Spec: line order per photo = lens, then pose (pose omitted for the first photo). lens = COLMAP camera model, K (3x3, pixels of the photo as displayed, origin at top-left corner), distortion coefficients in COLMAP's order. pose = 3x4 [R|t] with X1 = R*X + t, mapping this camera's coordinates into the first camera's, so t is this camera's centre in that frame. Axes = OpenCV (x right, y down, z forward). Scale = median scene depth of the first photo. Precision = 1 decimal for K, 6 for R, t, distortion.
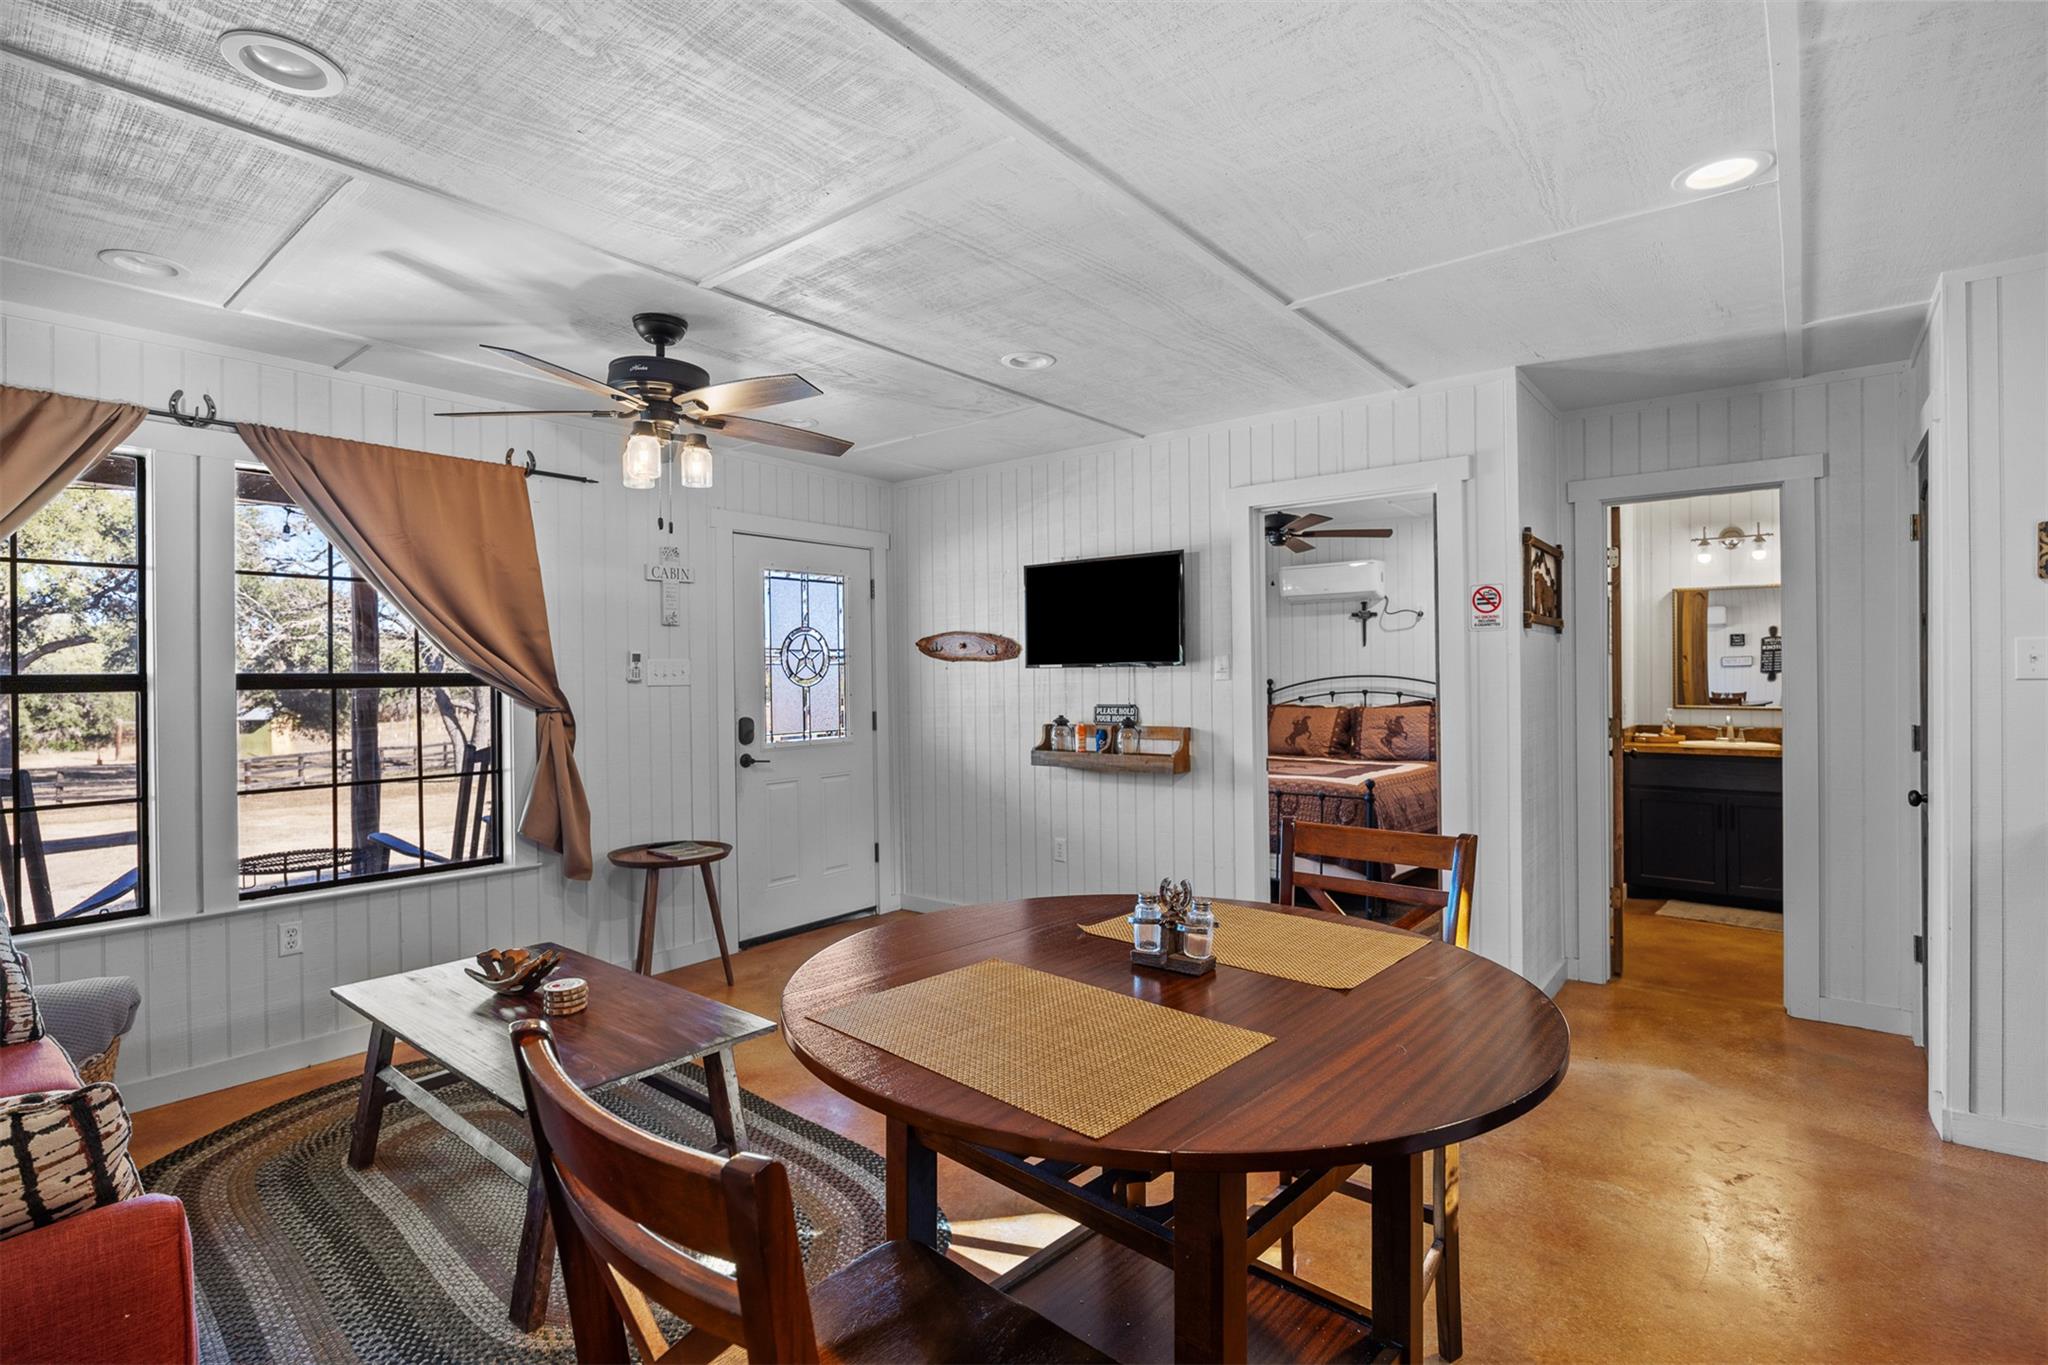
lens RADIAL K [[966.8, 0, 1025.5], [0, 966.8, 678.8], [0, 0, 1]] dist [0.000643, 0.000299]
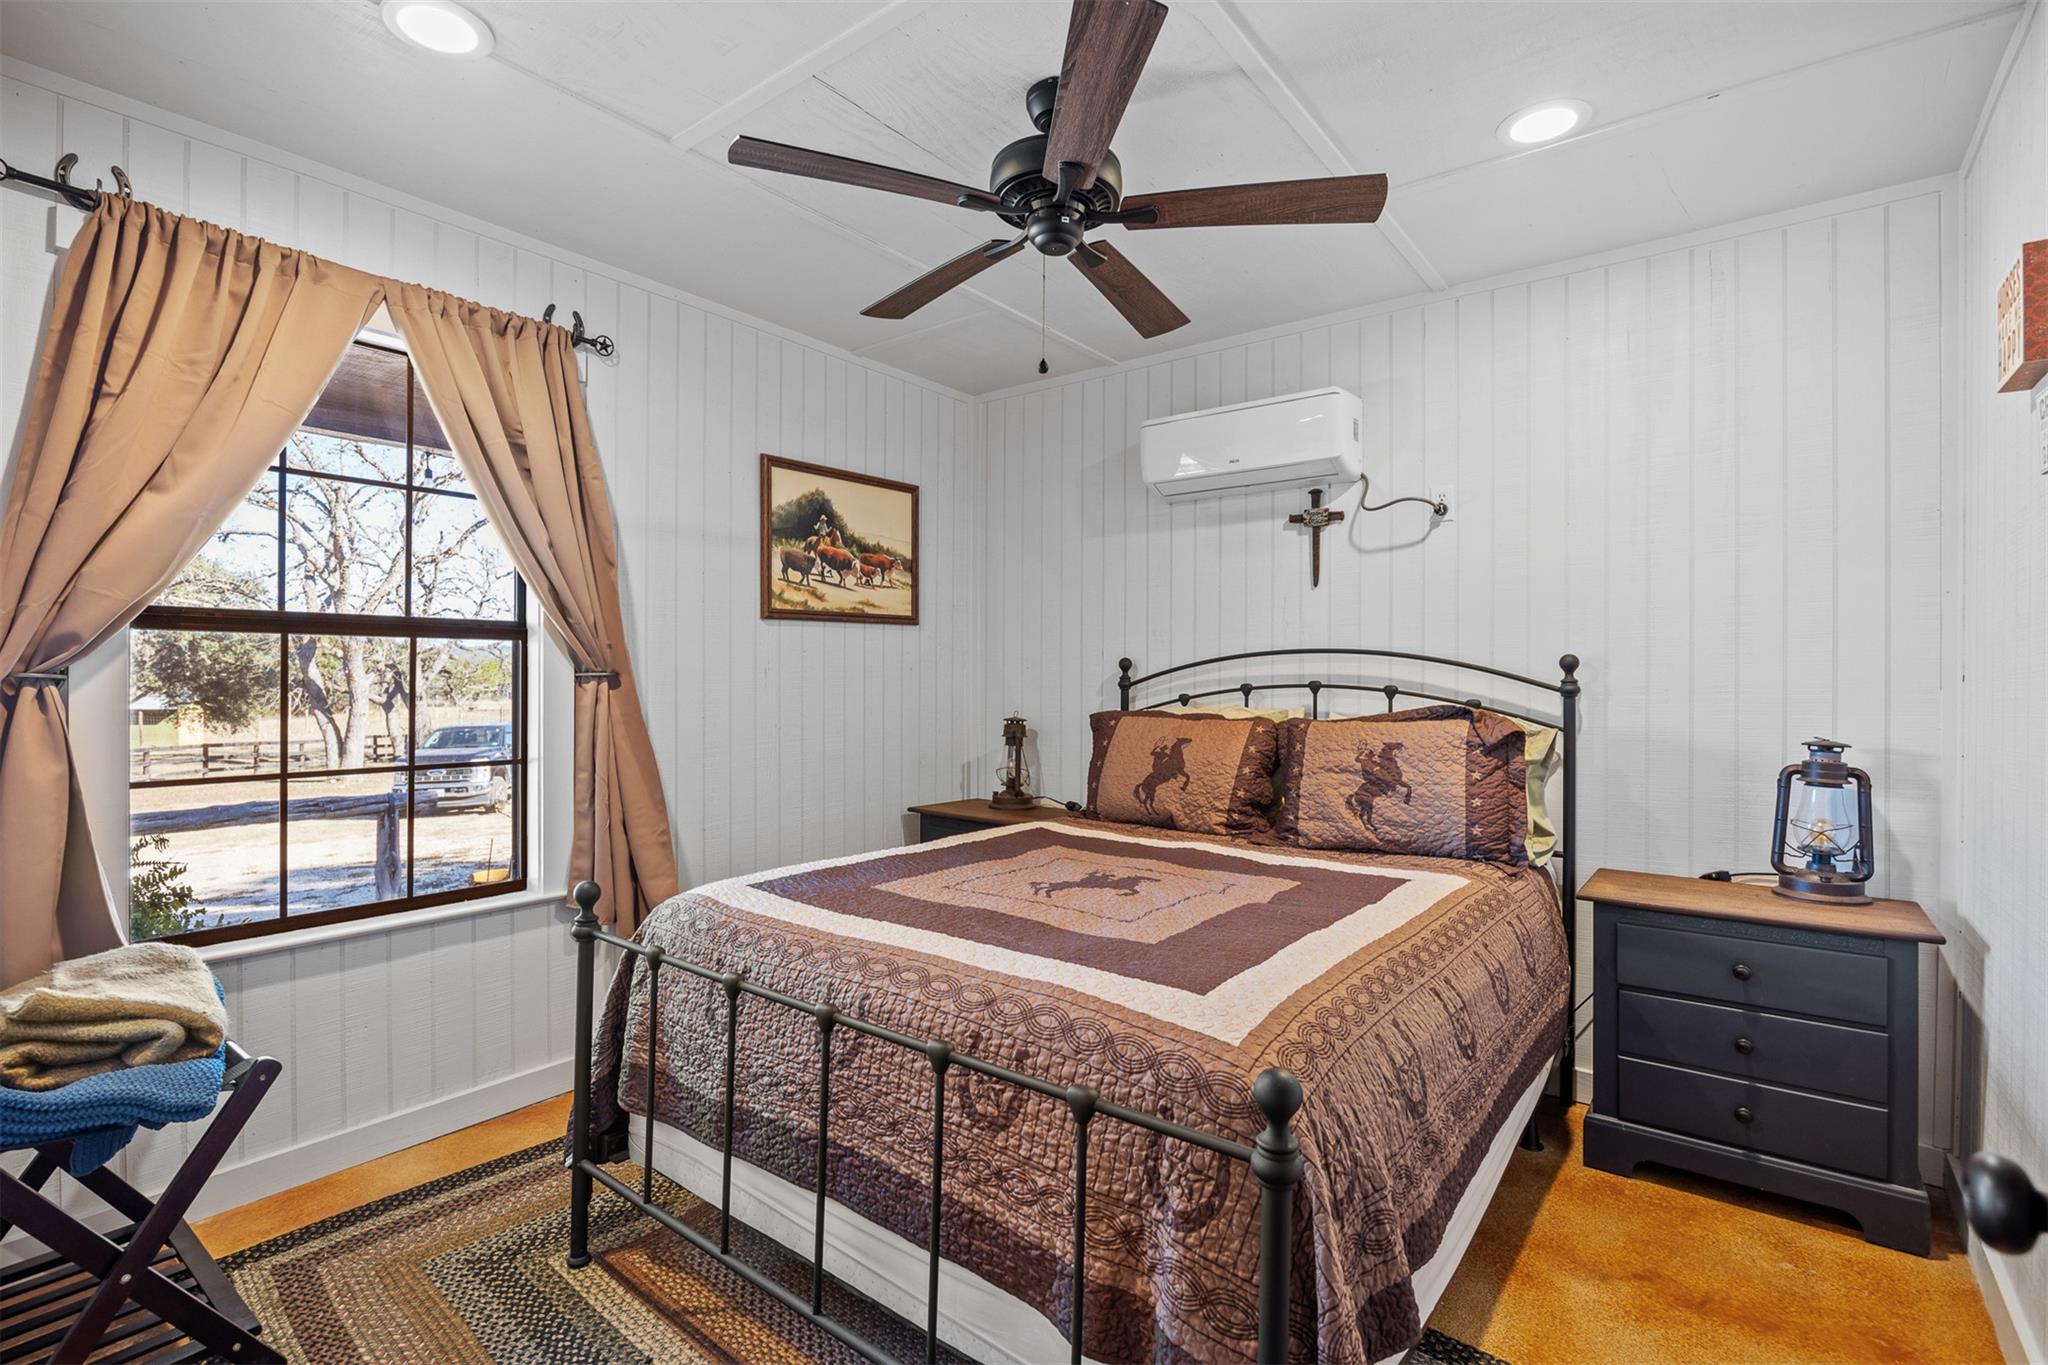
lens RADIAL K [[966.8, 0, 1021.5], [0, 966.8, 682.1], [0, 0, 1]] dist [0.000643, 0.000299]
pose [[0.999743, 0.014011, 0.017815, 0.205780], [-0.014074, 0.999895, 0.003418, 0.012249], [-0.017765, -0.003667, 0.999835, 0.549797]]
